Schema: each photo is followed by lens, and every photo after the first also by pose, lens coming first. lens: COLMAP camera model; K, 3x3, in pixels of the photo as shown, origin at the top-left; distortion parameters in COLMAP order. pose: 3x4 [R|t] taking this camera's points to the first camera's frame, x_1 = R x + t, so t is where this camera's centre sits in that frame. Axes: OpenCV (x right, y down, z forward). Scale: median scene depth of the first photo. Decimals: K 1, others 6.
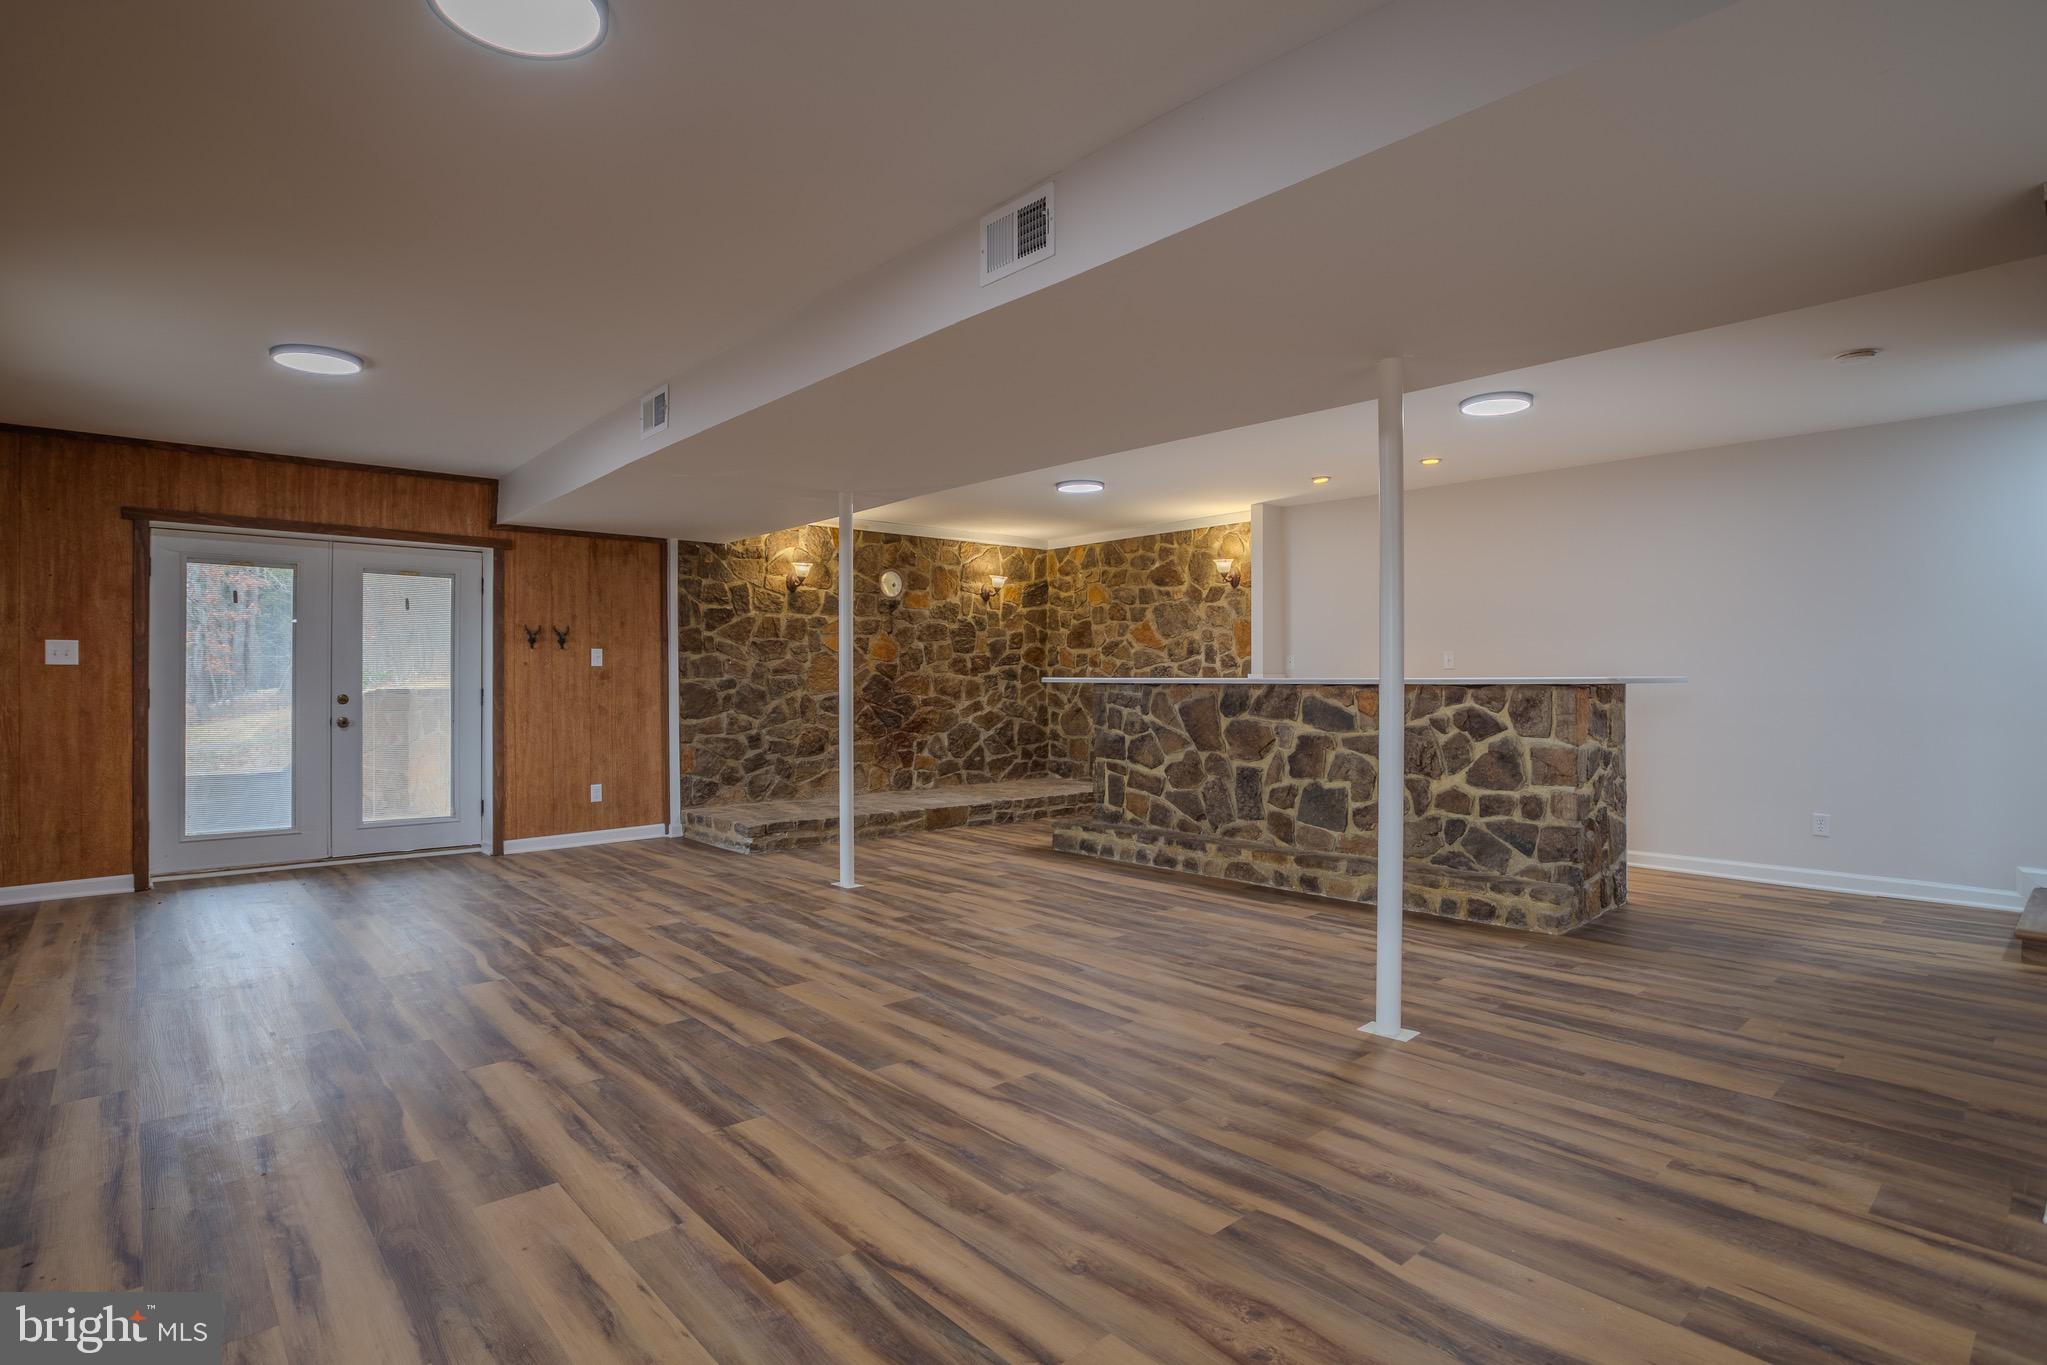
lens RADIAL K [[1053.3, 0, 990.4], [0, 1053.3, 687.6], [0, 0, 1]] dist [-0.086658, 0.036027]
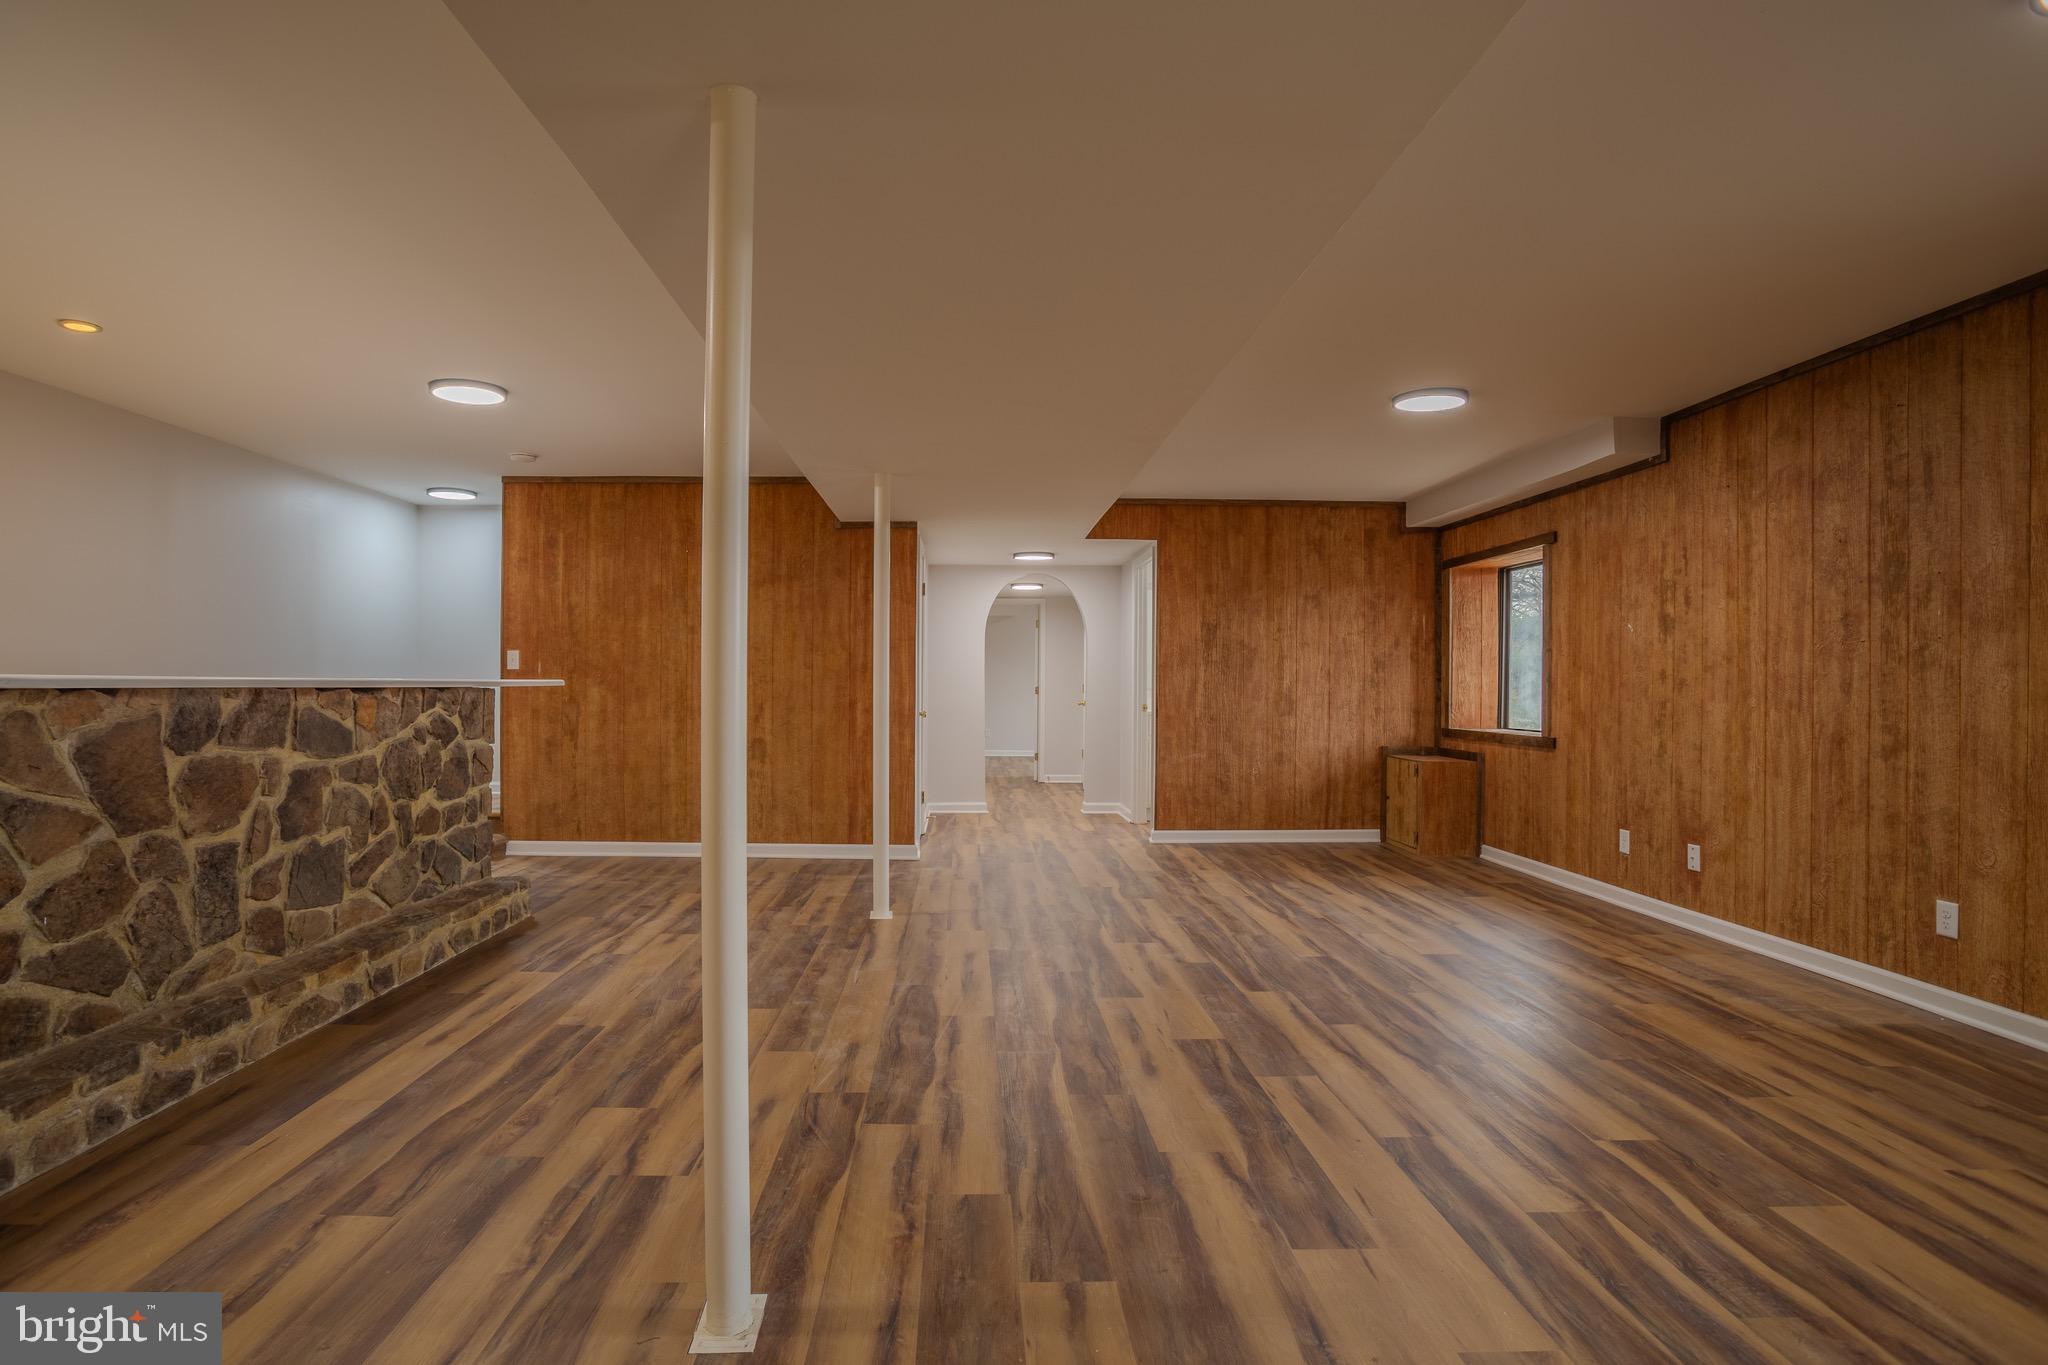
lens RADIAL K [[1026.9, 0, 967.3], [0, 1026.9, 684.5], [0, 0, 1]] dist [-0.085592, 0.044815]
pose [[-0.768602, -0.003752, 0.639716, -0.352594], [-0.000103, 0.999984, 0.005741, -0.008325], [-0.639727, 0.004347, -0.768590, 1.082229]]
